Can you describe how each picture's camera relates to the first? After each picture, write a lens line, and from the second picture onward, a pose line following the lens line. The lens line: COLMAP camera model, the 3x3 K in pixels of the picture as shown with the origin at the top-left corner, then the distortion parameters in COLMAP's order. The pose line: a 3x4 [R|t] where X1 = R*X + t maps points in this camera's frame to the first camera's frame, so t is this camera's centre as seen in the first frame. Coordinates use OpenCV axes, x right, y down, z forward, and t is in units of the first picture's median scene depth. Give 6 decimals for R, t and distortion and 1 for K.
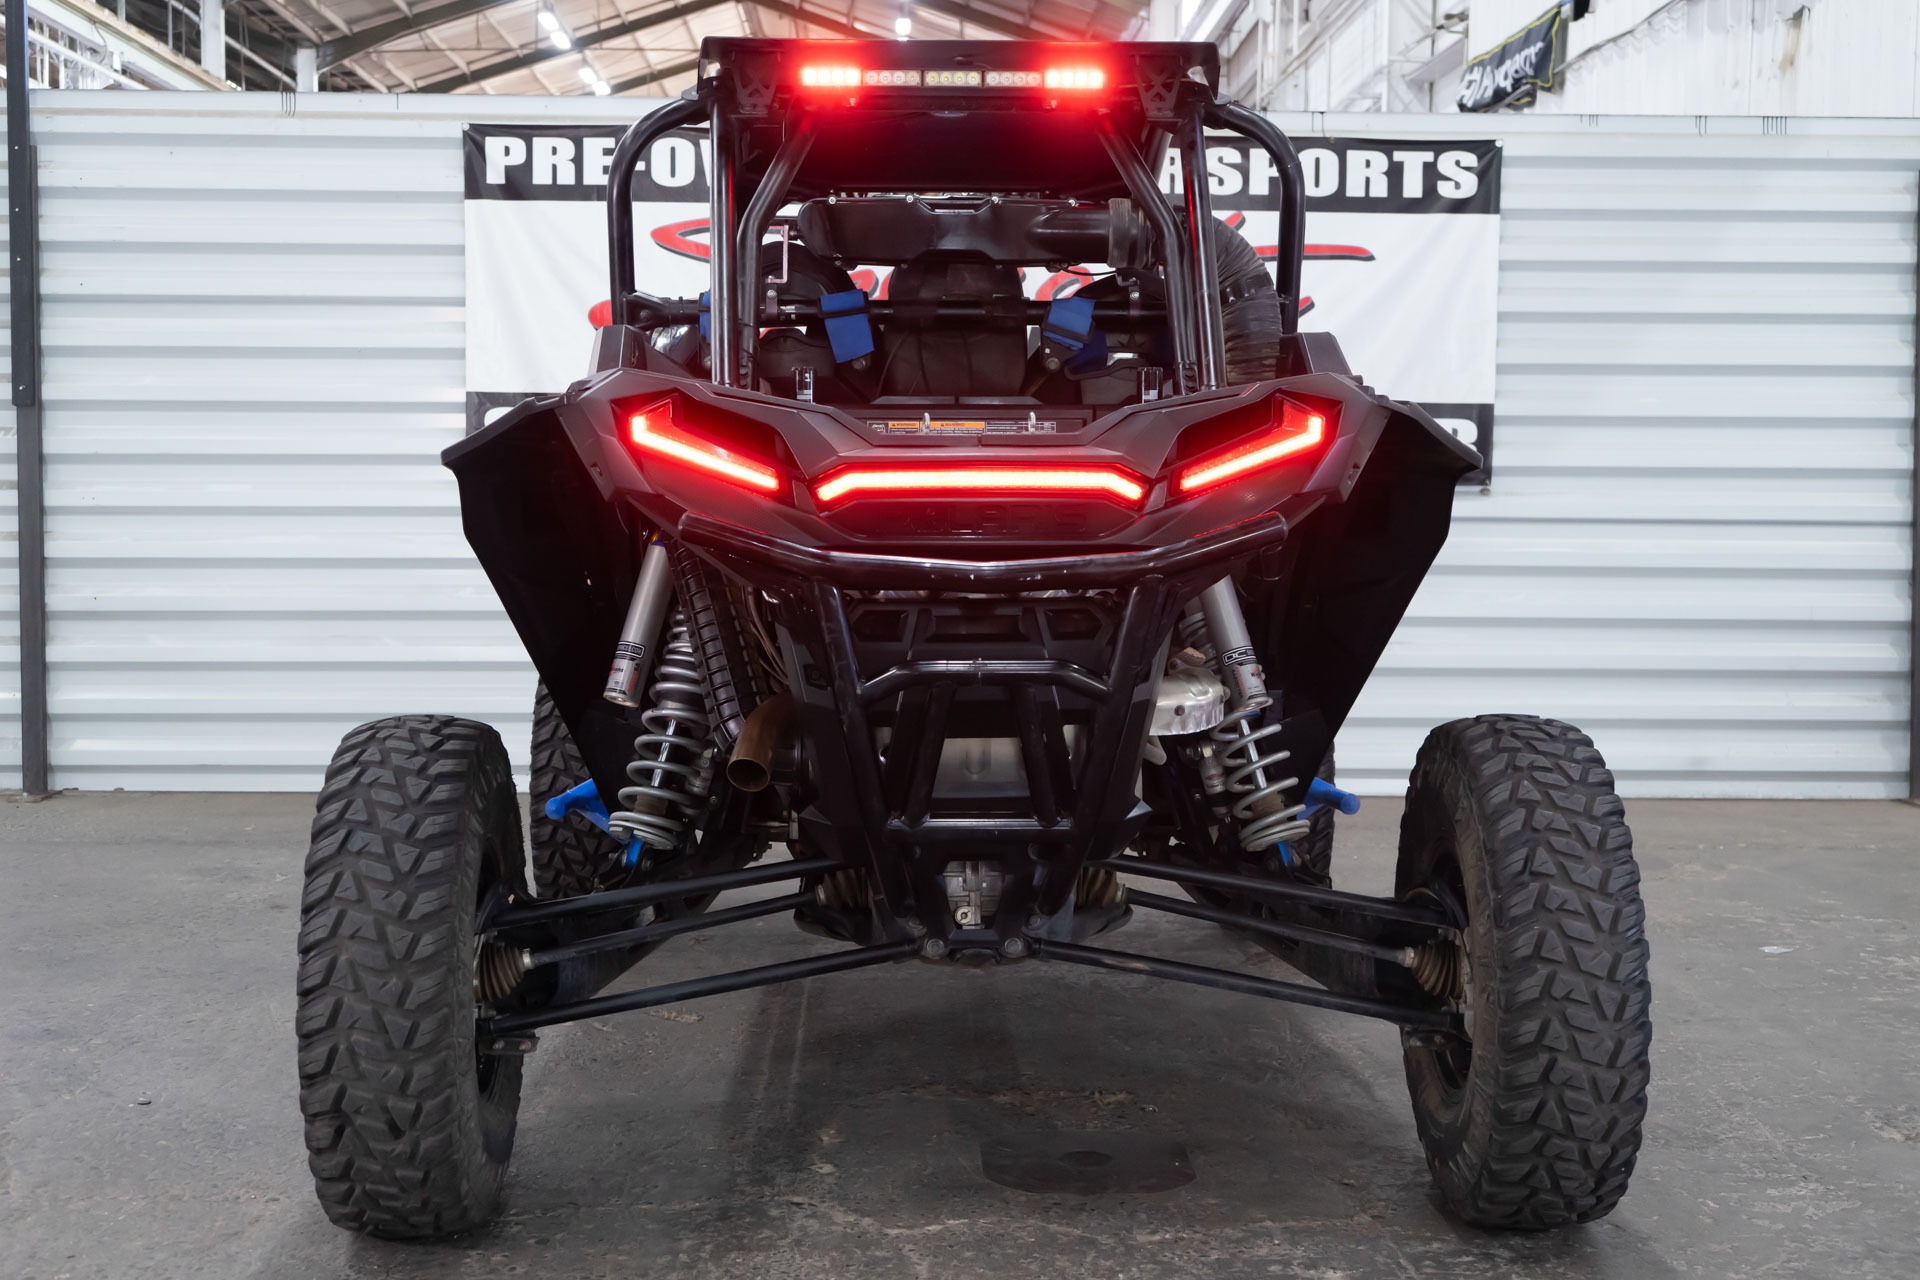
lens RADIAL K [[2447.1, 0, 955.5], [0, 2447.1, 665.1], [0, 0, 1]] dist [0.043575, 0.000000]
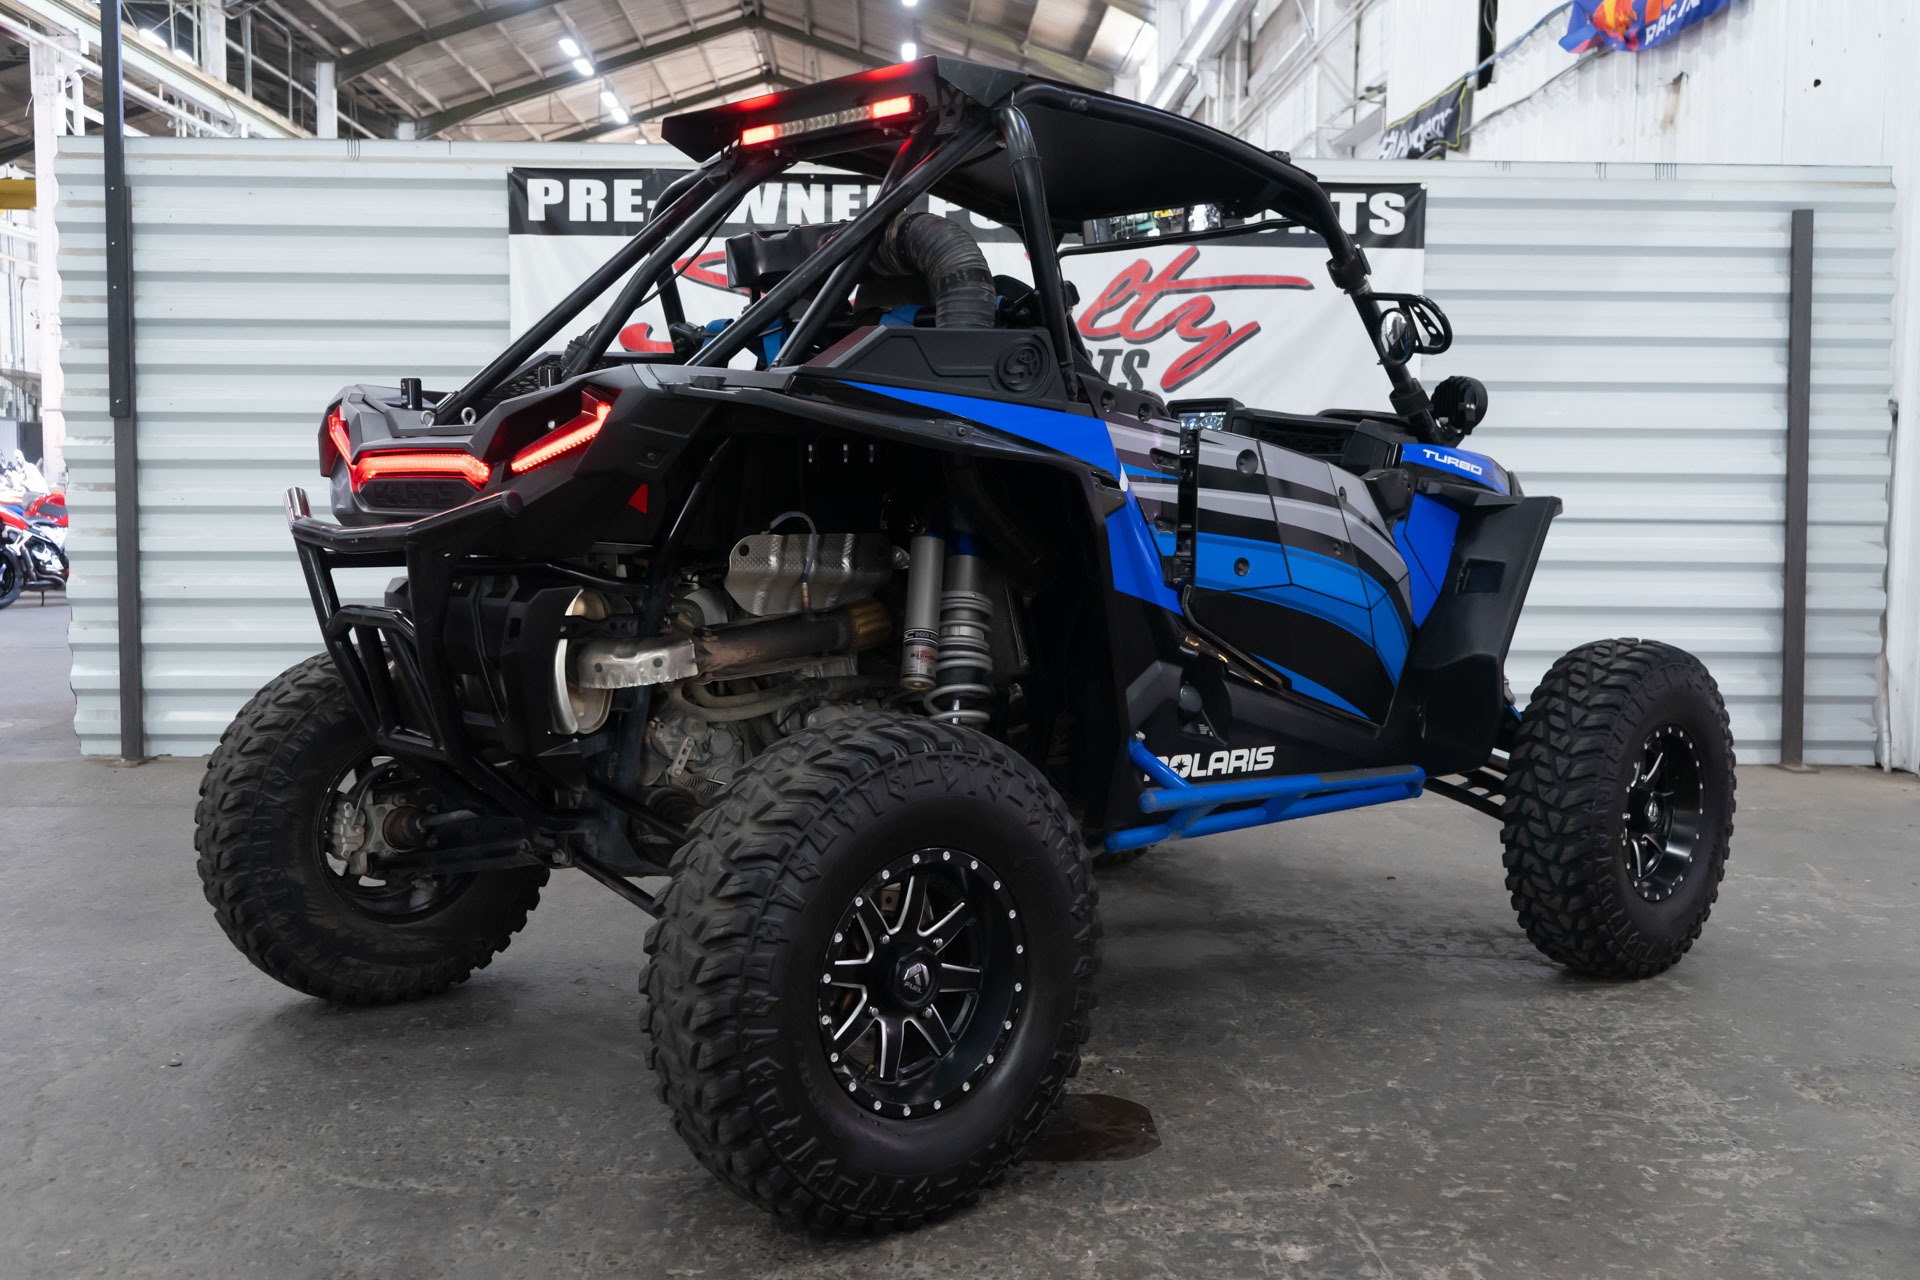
lens RADIAL K [[2001.0, 0, 962.6], [0, 2001.0, 646.7], [0, 0, 1]] dist [0.020997, 0.000000]
pose [[0.999991, 0.000287, 0.004207, 0.004892], [-0.000308, 0.999988, 0.004967, -0.004591], [-0.004206, -0.004968, 0.999979, 0.075653]]
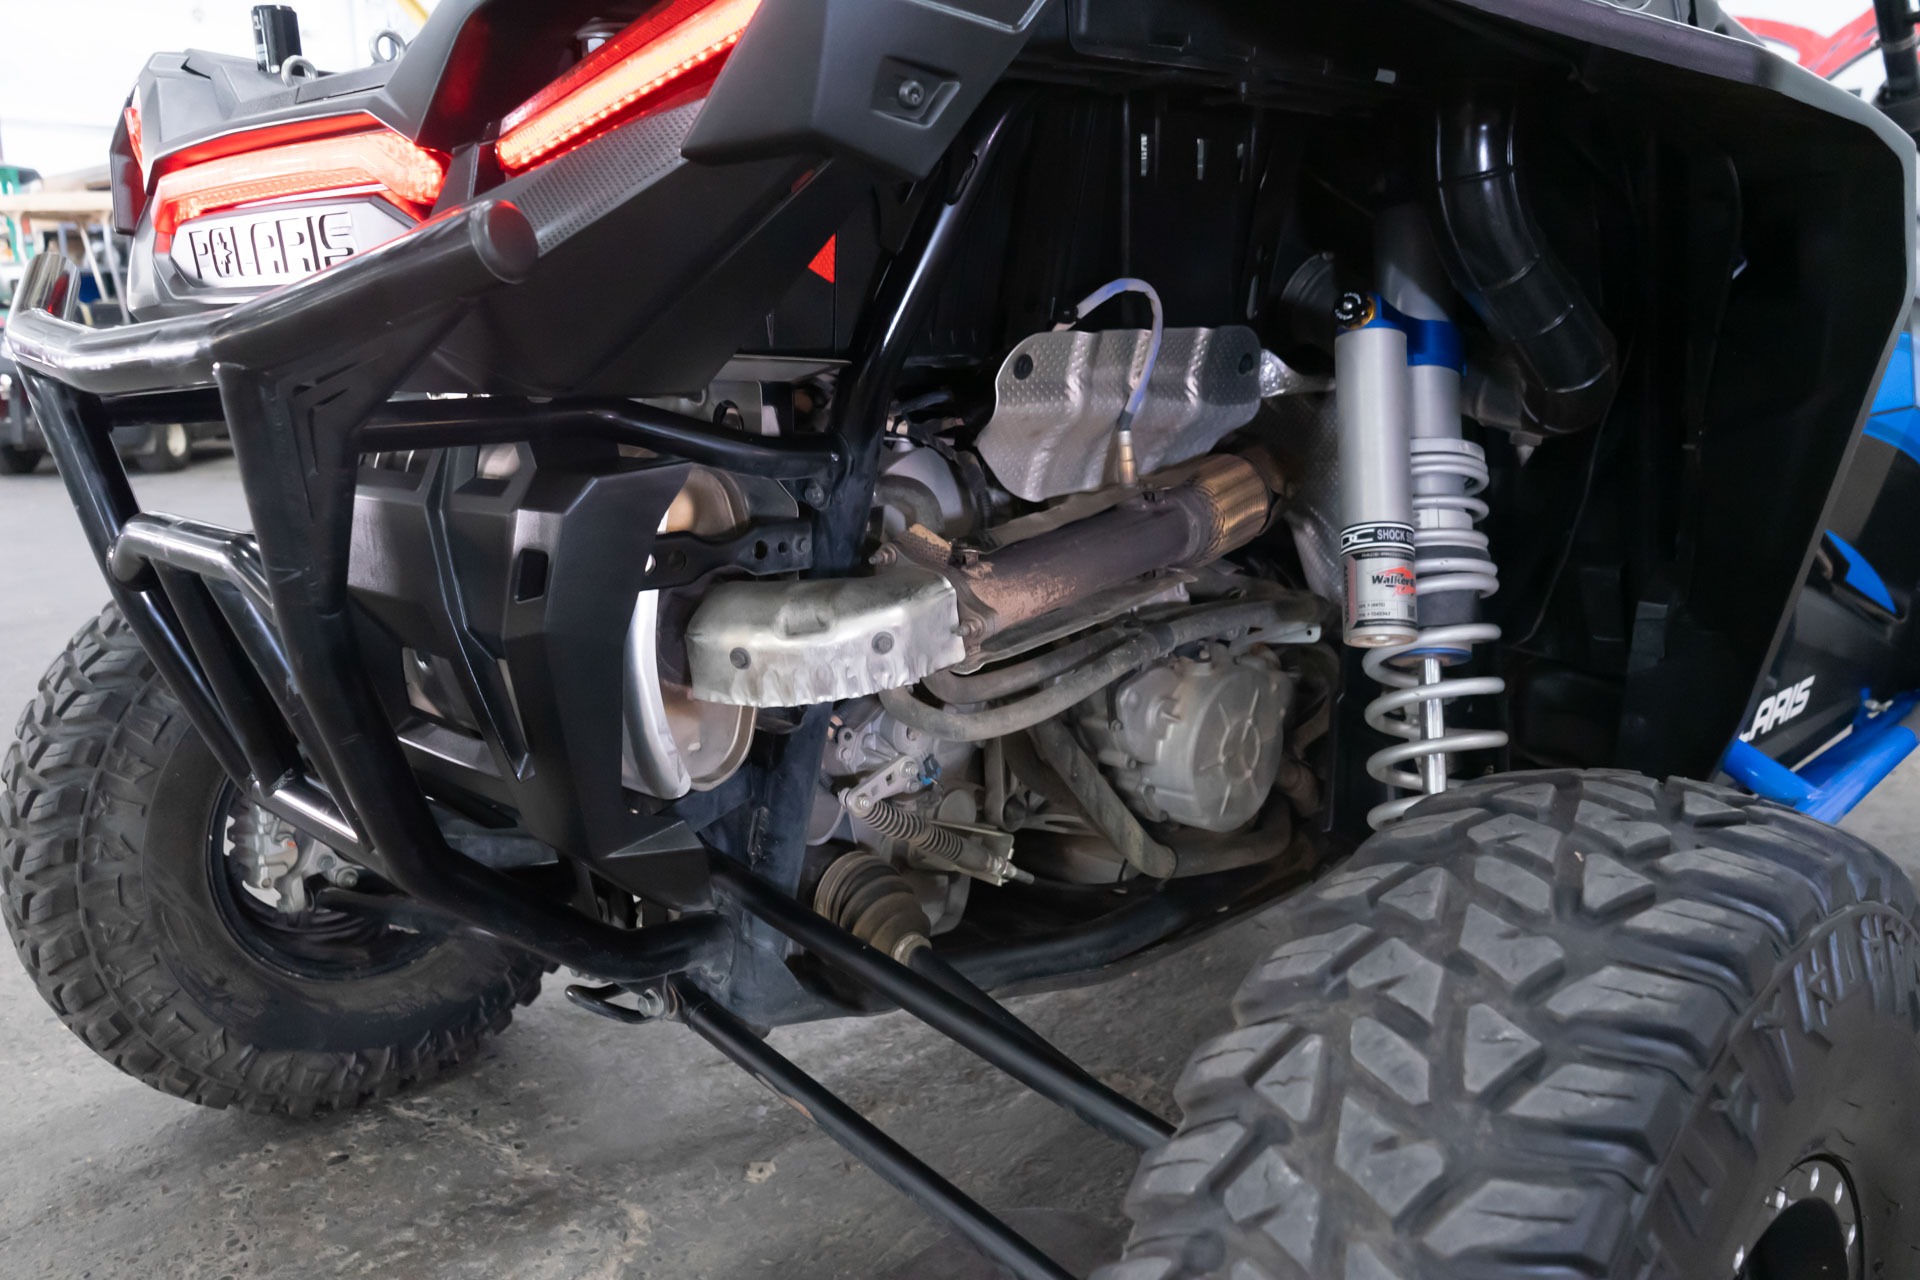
lens RADIAL K [[1505.1, 0, 966.5], [0, 1505.1, 642.3], [0, 0, 1]] dist [0.001984, -0.007281]
pose [[0.996866, -0.035099, 0.070893, -0.060405], [0.024726, 0.989526, 0.142224, -0.018064], [-0.075142, -0.140026, 0.987293, 0.368955]]
